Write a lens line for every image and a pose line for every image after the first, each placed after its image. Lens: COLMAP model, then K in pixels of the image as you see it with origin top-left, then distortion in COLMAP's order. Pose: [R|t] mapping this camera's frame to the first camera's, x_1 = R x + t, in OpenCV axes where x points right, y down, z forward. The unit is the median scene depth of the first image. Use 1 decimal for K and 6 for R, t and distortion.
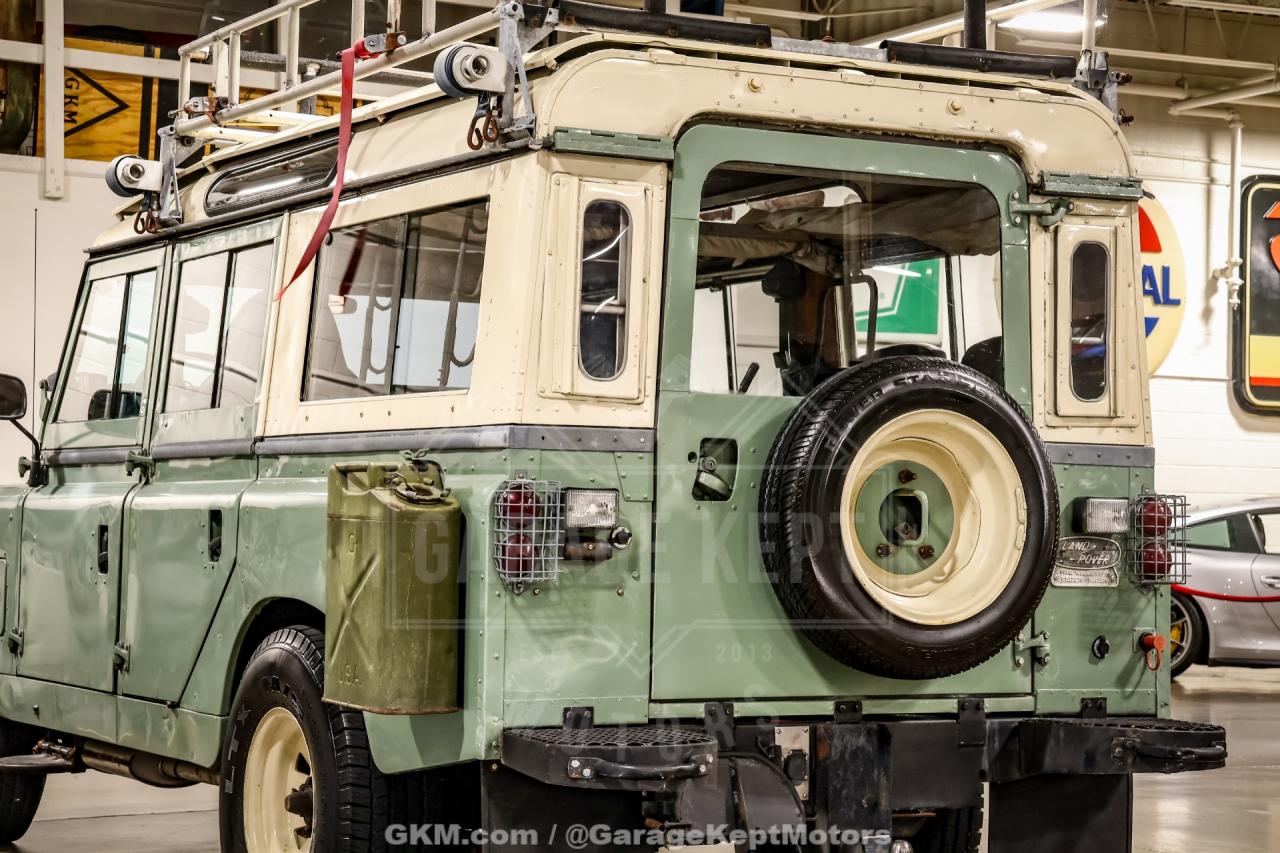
lens RADIAL K [[2678.3, 0, 602.4], [0, 2678.3, 428.2], [0, 0, 1]] dist [0.315642, 0.113138]
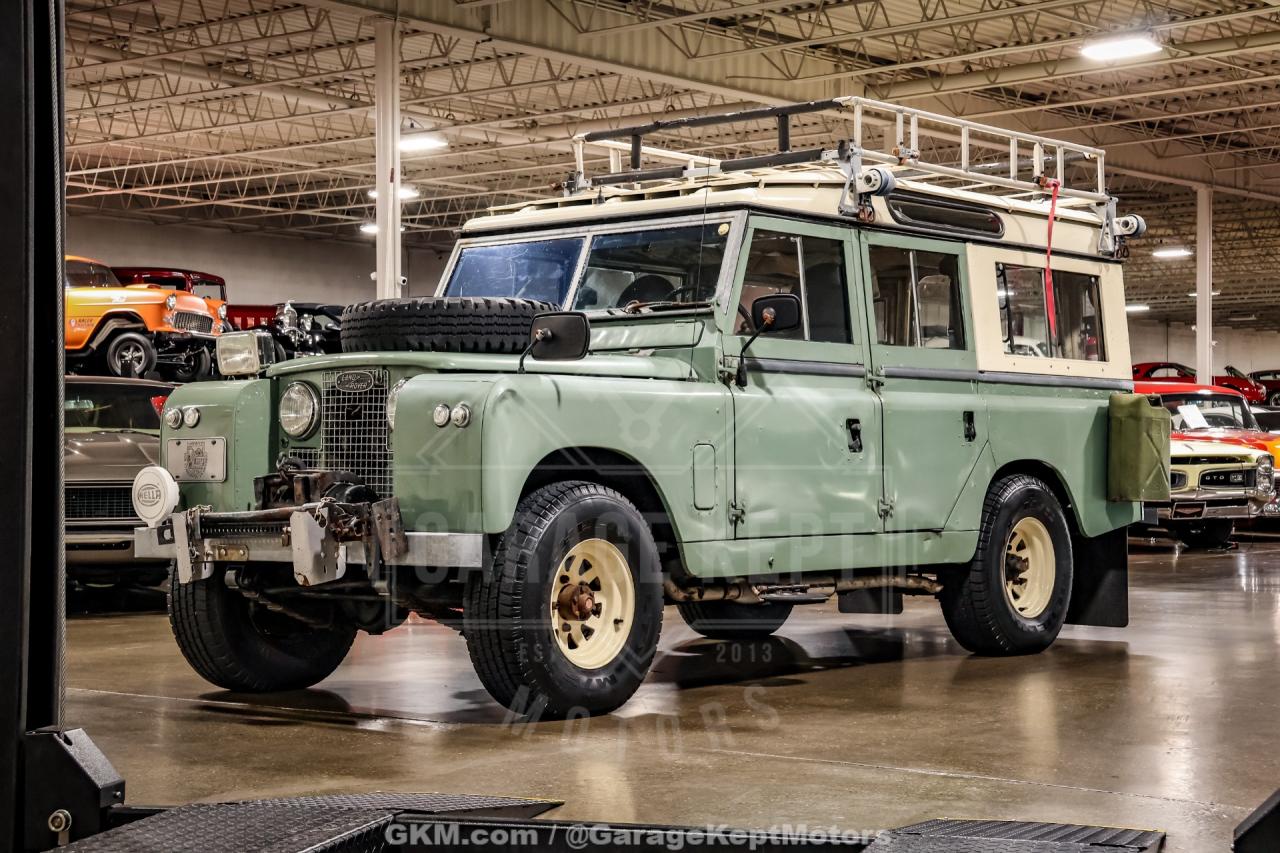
lens RADIAL K [[2193.5, 0, 636.7], [0, 2193.5, 427.0], [0, 0, 1]] dist [0.207548, 0.197576]
pose [[-0.378175, 0.002491, 0.925731, -1.508614], [-0.035438, 0.999224, -0.017166, 0.079927], [-0.925056, -0.039298, -0.377793, 1.919968]]
